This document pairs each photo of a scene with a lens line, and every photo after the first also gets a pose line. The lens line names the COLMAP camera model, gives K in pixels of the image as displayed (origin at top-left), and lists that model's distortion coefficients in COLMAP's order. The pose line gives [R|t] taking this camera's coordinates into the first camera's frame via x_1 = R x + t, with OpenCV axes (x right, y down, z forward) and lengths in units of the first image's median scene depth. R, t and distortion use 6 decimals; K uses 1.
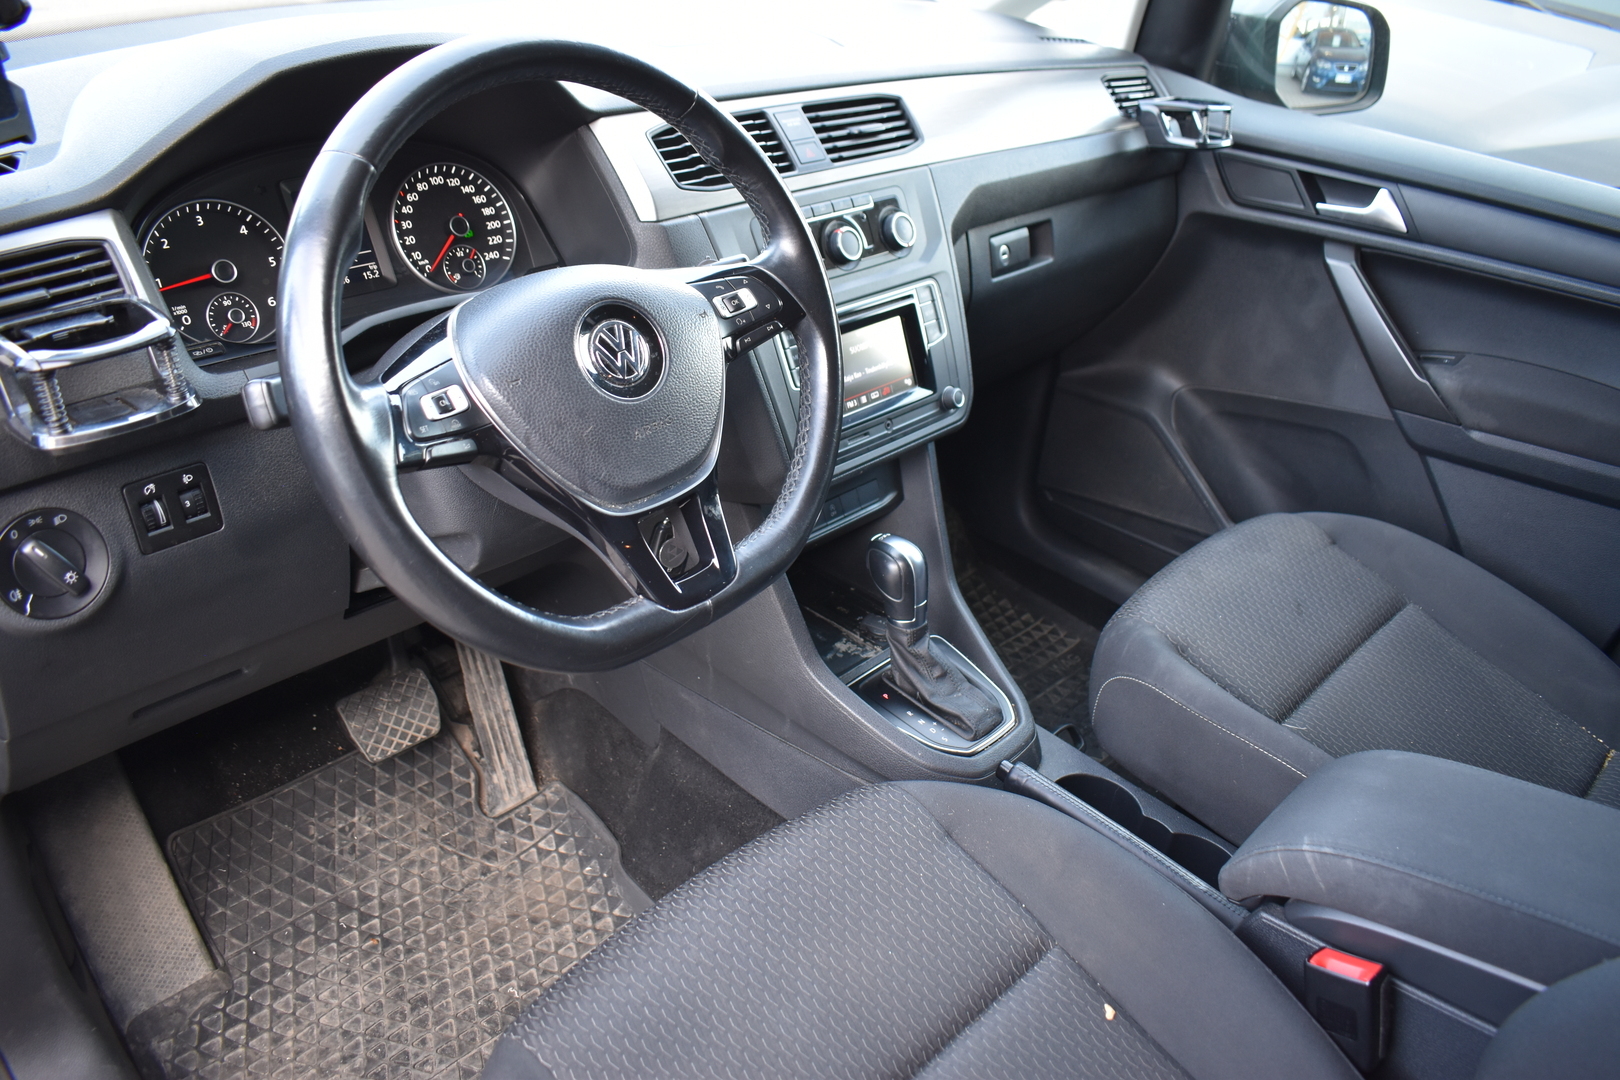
lens RADIAL K [[1252.1, 0, 810.0], [0, 1252.1, 540.0], [0, 0, 1]] dist [-0.124994, 0.032329]
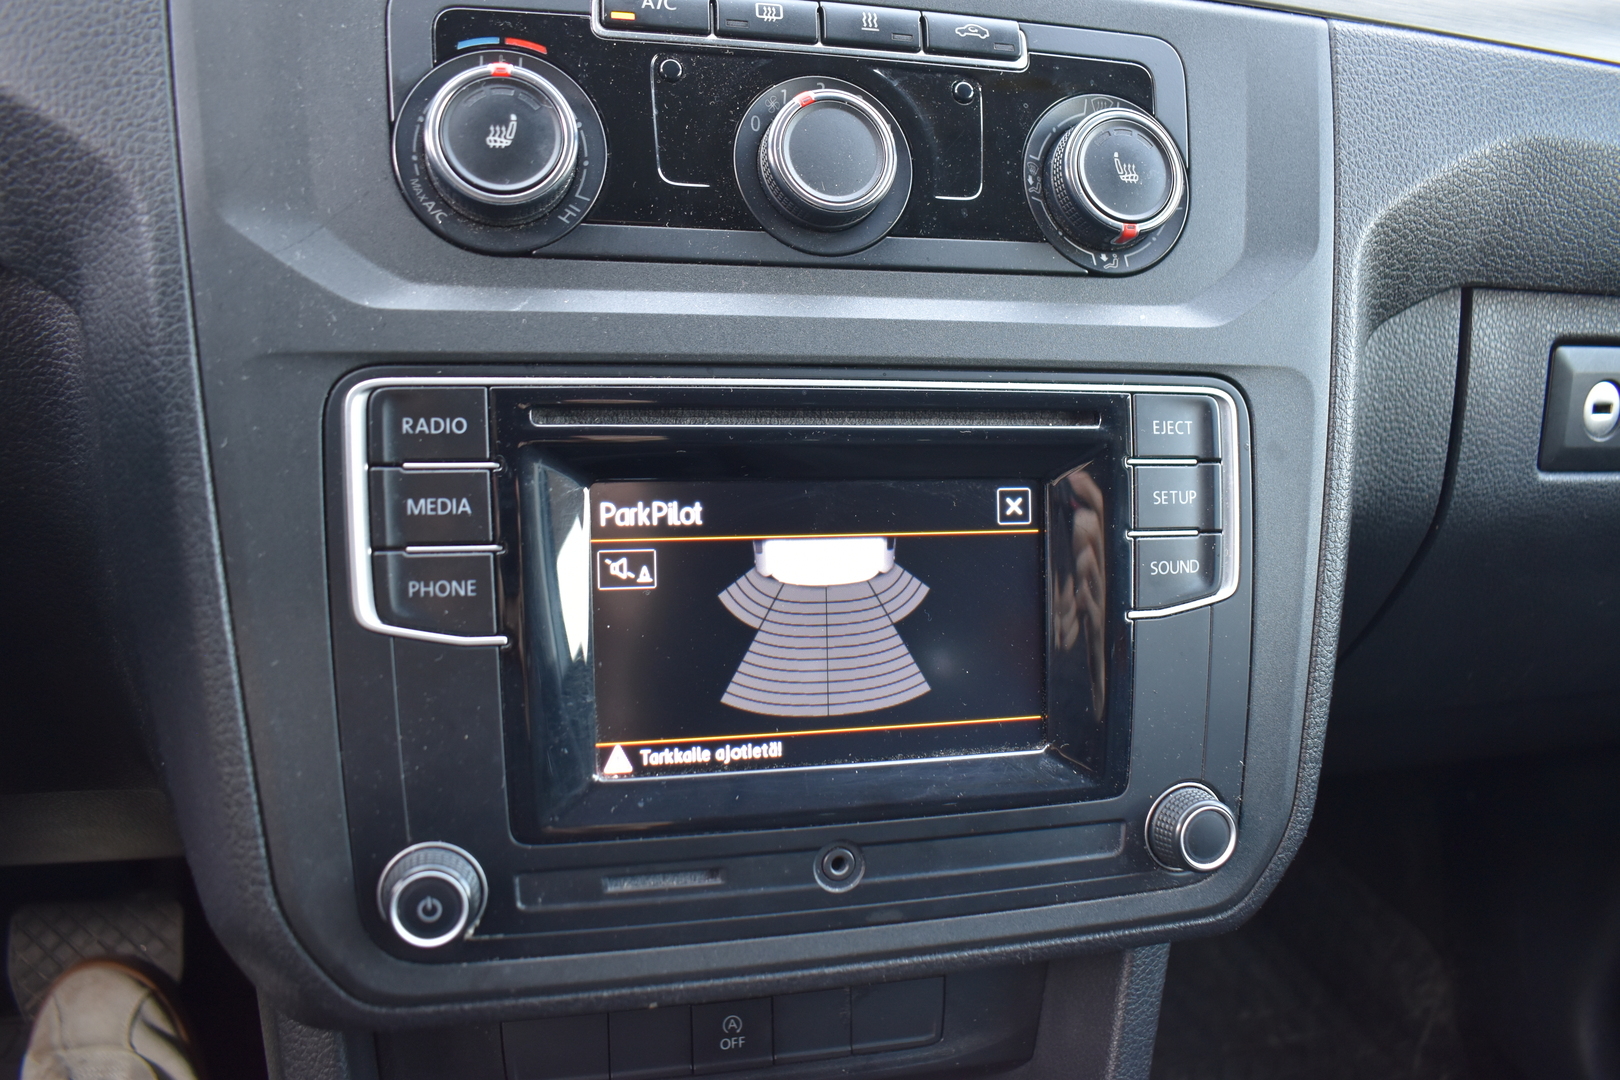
lens RADIAL K [[1252.1, 0, 810.0], [0, 1252.1, 540.0], [0, 0, 1]] dist [-0.124994, 0.032329]
pose [[0.832527, 0.212917, -0.511434, 0.144539], [-0.301714, 0.948527, -0.096255, -0.107341], [0.464615, 0.234441, 0.853915, 0.636487]]
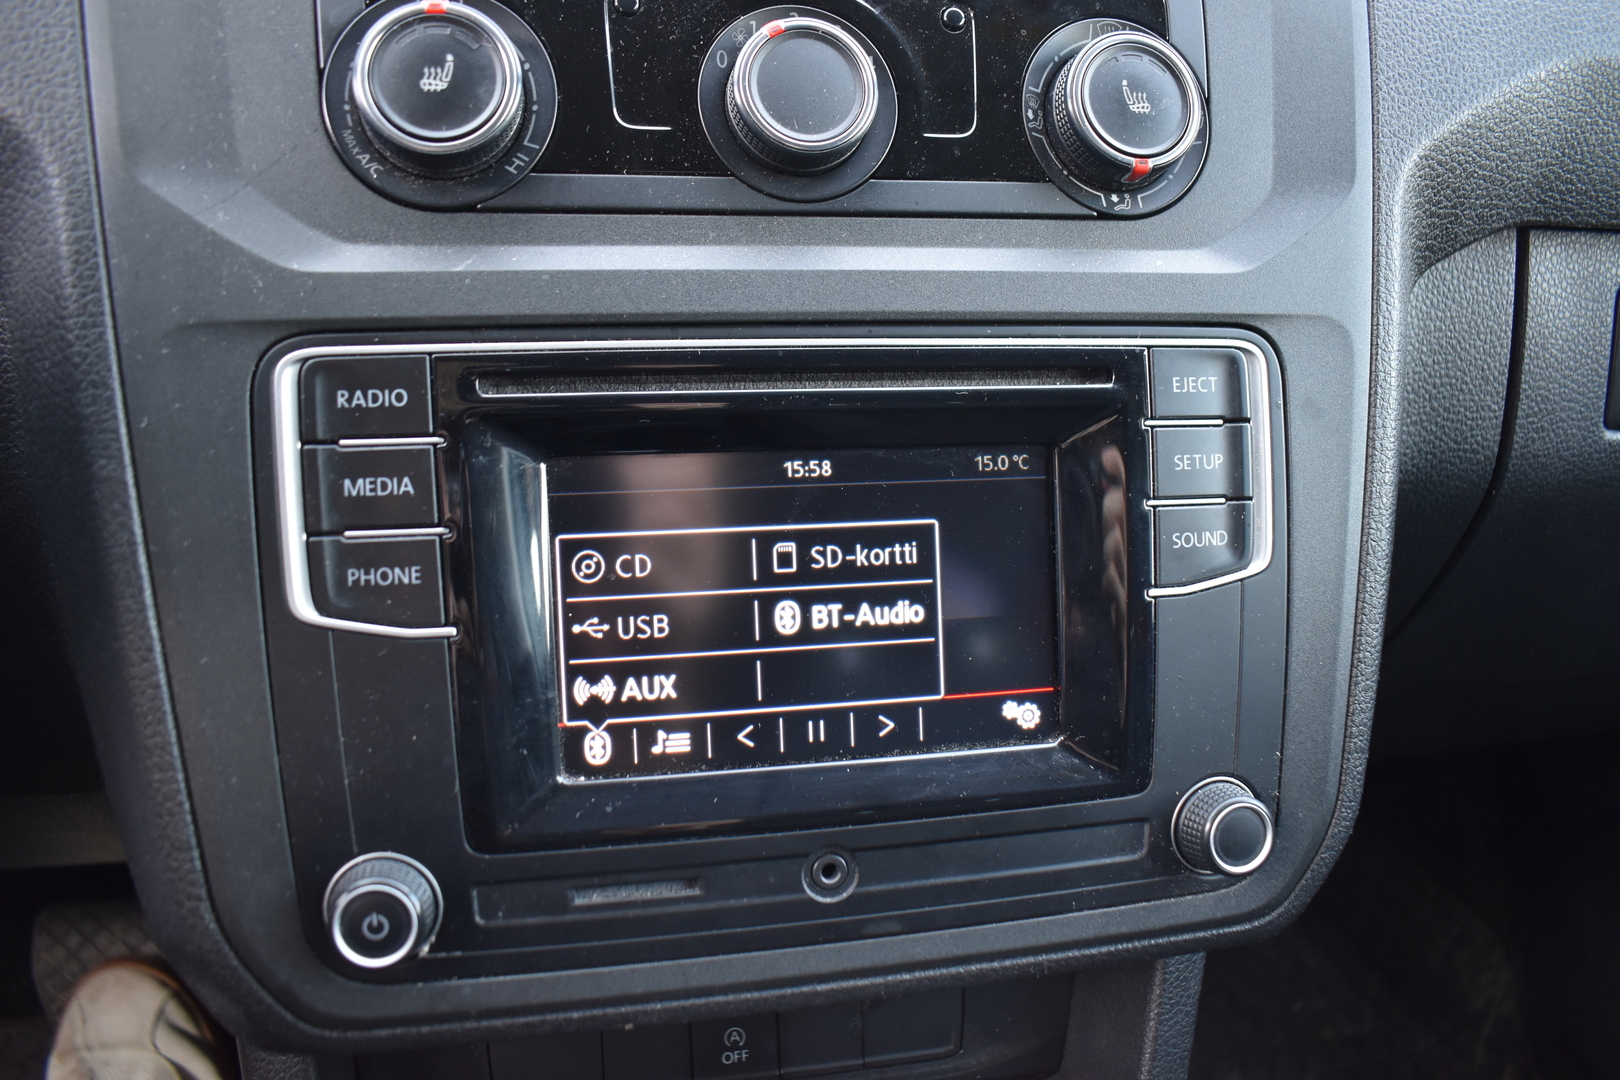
lens RADIAL K [[1252.1, 0, 810.0], [0, 1252.1, 540.0], [0, 0, 1]] dist [-0.124994, 0.032329]
pose [[0.815160, 0.204380, -0.541981, 0.143519], [-0.287524, 0.955041, -0.072302, -0.111144], [0.502837, 0.214770, 0.837275, 0.658691]]
